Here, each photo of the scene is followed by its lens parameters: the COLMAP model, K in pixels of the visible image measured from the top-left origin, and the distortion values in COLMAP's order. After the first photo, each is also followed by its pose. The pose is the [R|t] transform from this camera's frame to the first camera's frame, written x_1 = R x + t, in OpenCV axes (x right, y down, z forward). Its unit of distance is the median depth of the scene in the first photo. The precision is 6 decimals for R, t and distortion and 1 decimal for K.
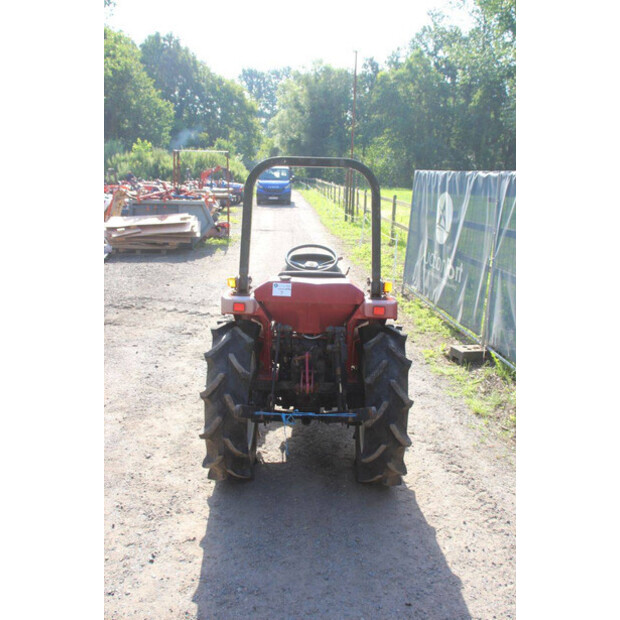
lens RADIAL K [[623.9, 0, 310.0], [0, 623.9, 310.0], [0, 0, 1]] dist [-0.090963, 0.190085]
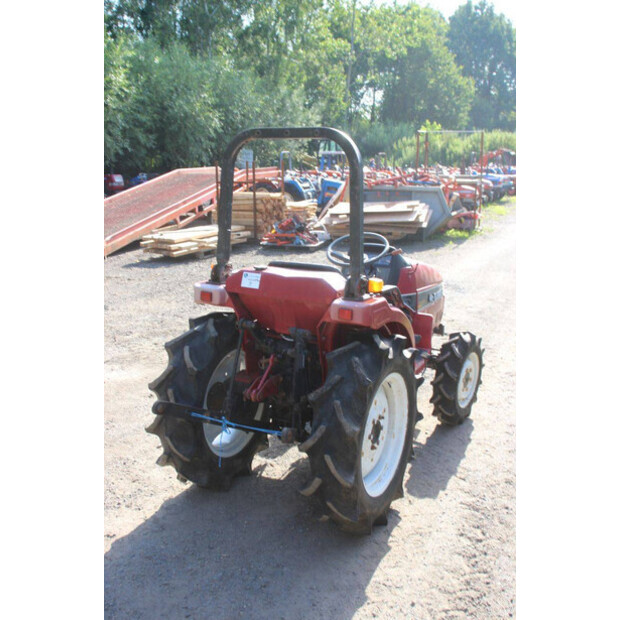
lens RADIAL K [[677.8, 0, 307.0], [0, 677.8, 319.6], [0, 0, 1]] dist [-0.037332, 0.124260]
pose [[0.885483, 0.094593, -0.454941, 0.454860], [-0.087690, 0.995486, 0.036309, -0.019070], [0.456322, 0.007742, 0.889781, 0.188354]]
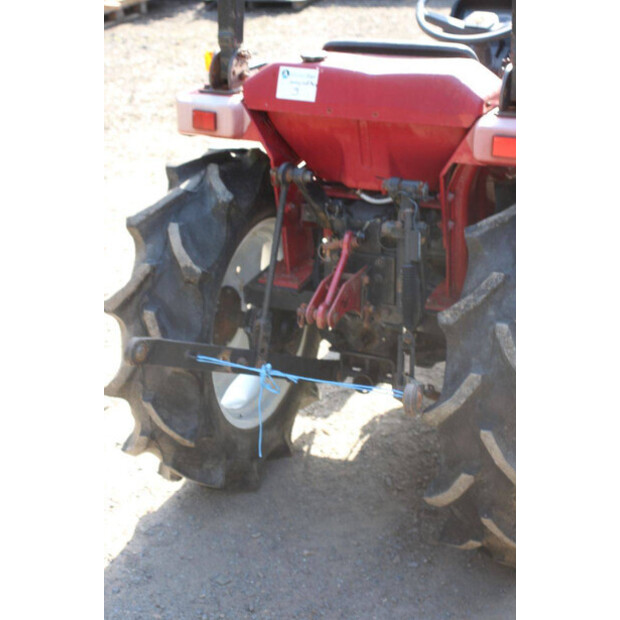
lens RADIAL K [[1168.0, 0, 310.0], [0, 1168.0, 310.0], [0, 0, 1]] dist [0.155151, 0.105497]
pose [[0.905653, 0.117448, -0.407430, 0.307619], [-0.044119, 0.981759, 0.184938, -0.029680], [0.421718, -0.149514, 0.894315, 0.250314]]
